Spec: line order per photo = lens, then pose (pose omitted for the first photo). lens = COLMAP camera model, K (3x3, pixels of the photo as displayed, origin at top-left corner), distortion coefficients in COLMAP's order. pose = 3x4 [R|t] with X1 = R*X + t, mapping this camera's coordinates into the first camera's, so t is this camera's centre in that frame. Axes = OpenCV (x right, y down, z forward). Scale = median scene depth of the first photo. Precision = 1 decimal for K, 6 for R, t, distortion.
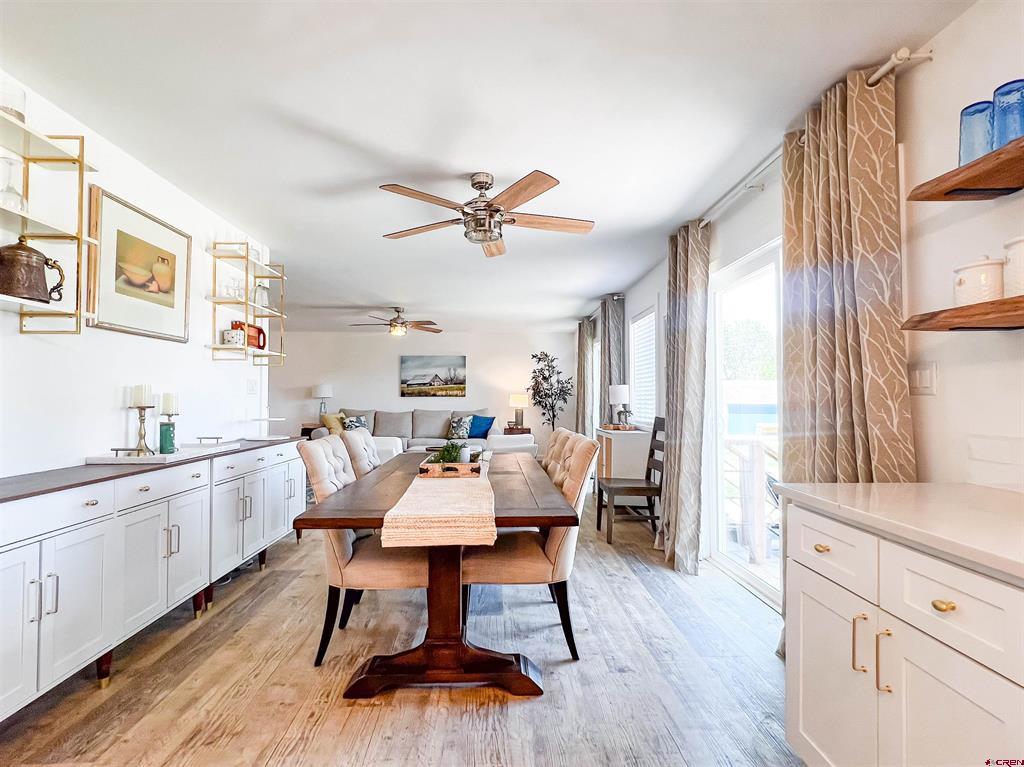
lens RADIAL K [[510.4, 0, 512.0], [0, 510.4, 383.5], [0, 0, 1]] dist [0.002814, 0.000615]
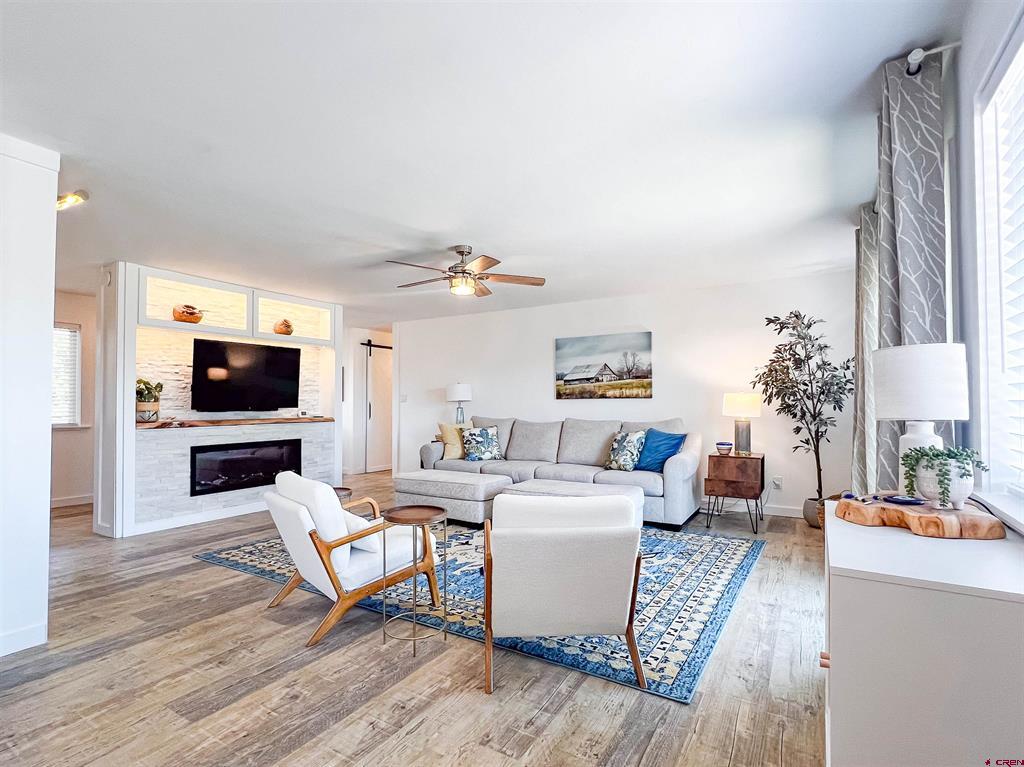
lens RADIAL K [[510.4, 0, 512.0], [0, 510.4, 383.5], [0, 0, 1]] dist [0.002814, 0.000615]
pose [[0.834328, -0.024588, -0.550720, 0.117860], [0.021269, 0.999697, -0.012411, 0.013625], [0.550858, -0.001359, 0.834598, 0.439783]]
